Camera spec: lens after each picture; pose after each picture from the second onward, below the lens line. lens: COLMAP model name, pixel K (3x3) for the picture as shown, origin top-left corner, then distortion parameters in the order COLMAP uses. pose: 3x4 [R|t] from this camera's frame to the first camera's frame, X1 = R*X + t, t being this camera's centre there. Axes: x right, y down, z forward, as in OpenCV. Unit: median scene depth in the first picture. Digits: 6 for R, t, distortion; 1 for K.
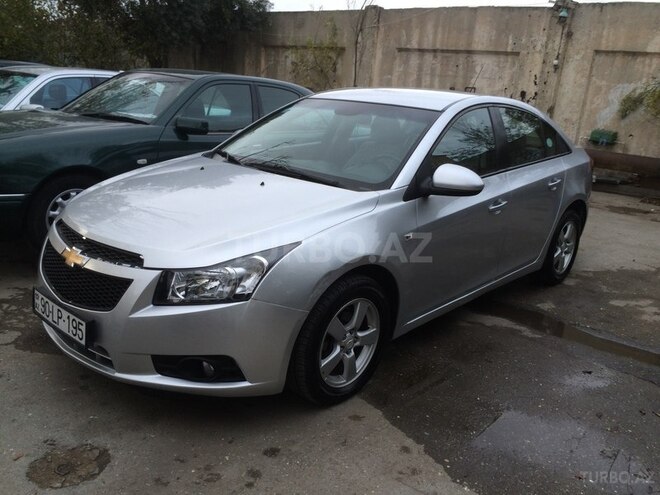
lens RADIAL K [[572.3, 0, 330.0], [0, 572.3, 247.5], [0, 0, 1]] dist [0.081495, -0.126817]
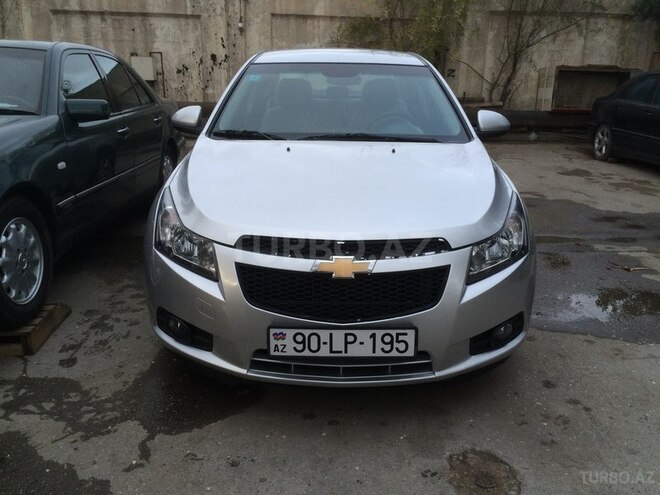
lens RADIAL K [[572.3, 0, 330.0], [0, 572.3, 247.5], [0, 0, 1]] dist [0.081495, -0.126817]
pose [[0.736136, -0.253898, 0.627407, -0.249850], [0.219934, 0.966401, 0.133033, -0.031887], [-0.640104, 0.040058, 0.767243, 0.101861]]
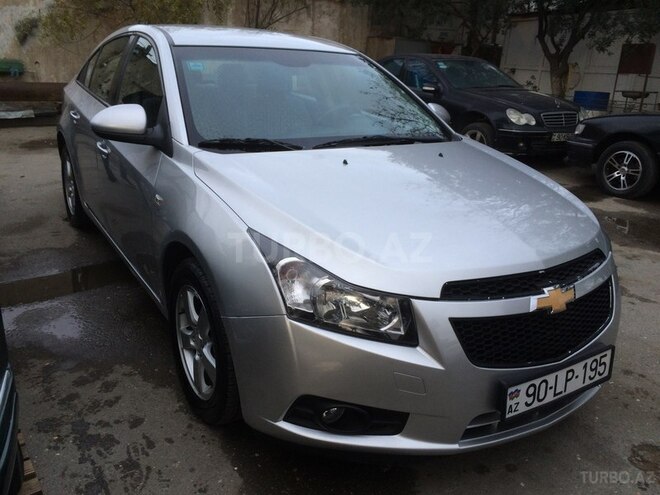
lens RADIAL K [[572.3, 0, 330.0], [0, 572.3, 247.5], [0, 0, 1]] dist [0.081495, -0.126817]
pose [[0.253851, -0.363512, 0.896336, -0.297802], [0.234631, 0.922156, 0.307533, -0.086751], [-0.938354, 0.132240, 0.319382, 0.267144]]
